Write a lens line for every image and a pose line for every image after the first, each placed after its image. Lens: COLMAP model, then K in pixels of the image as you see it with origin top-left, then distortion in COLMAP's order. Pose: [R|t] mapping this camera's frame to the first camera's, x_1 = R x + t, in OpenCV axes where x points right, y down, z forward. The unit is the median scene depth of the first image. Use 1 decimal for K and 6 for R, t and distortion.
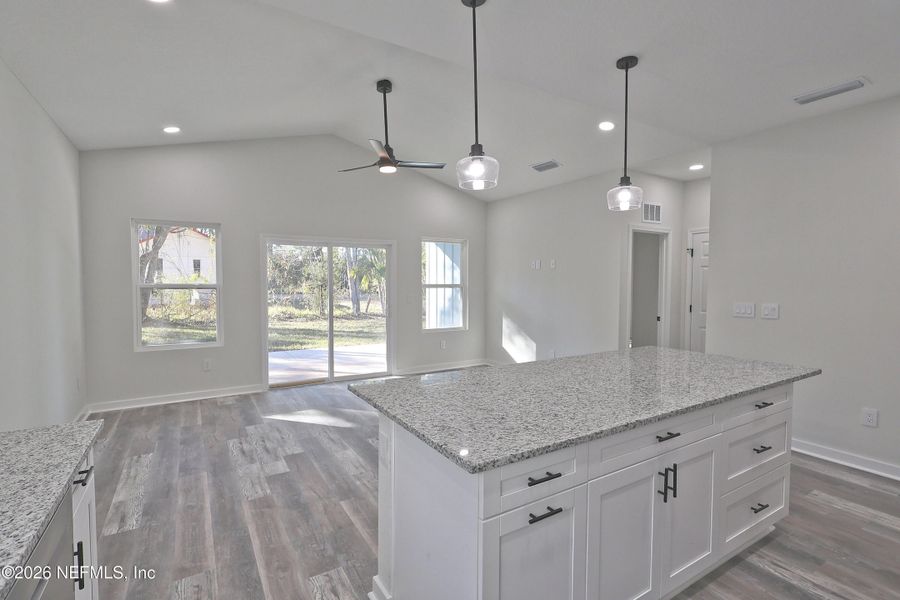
lens RADIAL K [[416.2, 0, 450.0], [0, 416.2, 300.0], [0, 0, 1]] dist [0.000829, 0.000013]
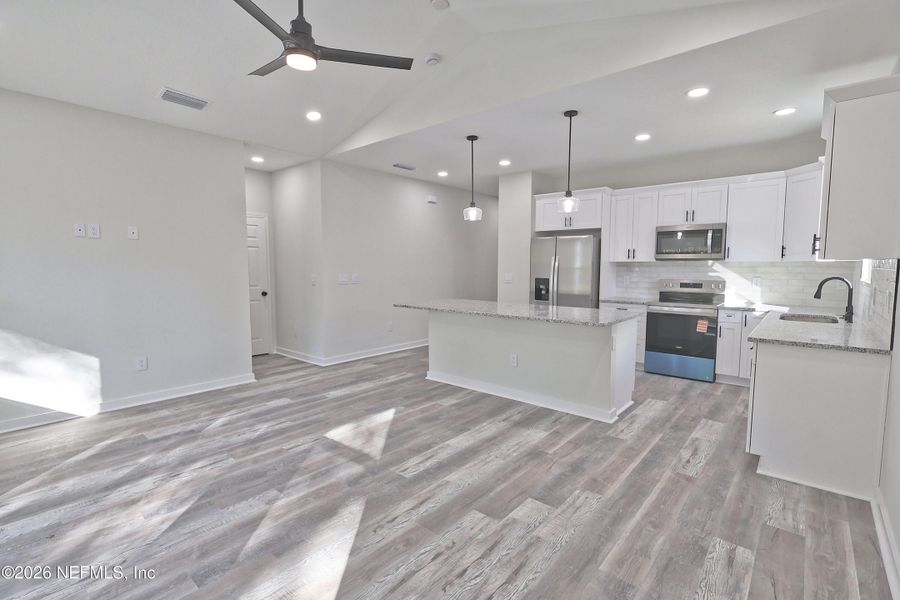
lens RADIAL K [[416.2, 0, 450.0], [0, 416.2, 300.0], [0, 0, 1]] dist [0.000829, 0.000013]
pose [[-0.296870, -0.080553, 0.951514, -1.234388], [0.038433, 0.994620, 0.096193, -0.050552], [-0.954144, 0.065126, -0.292177, 1.572246]]
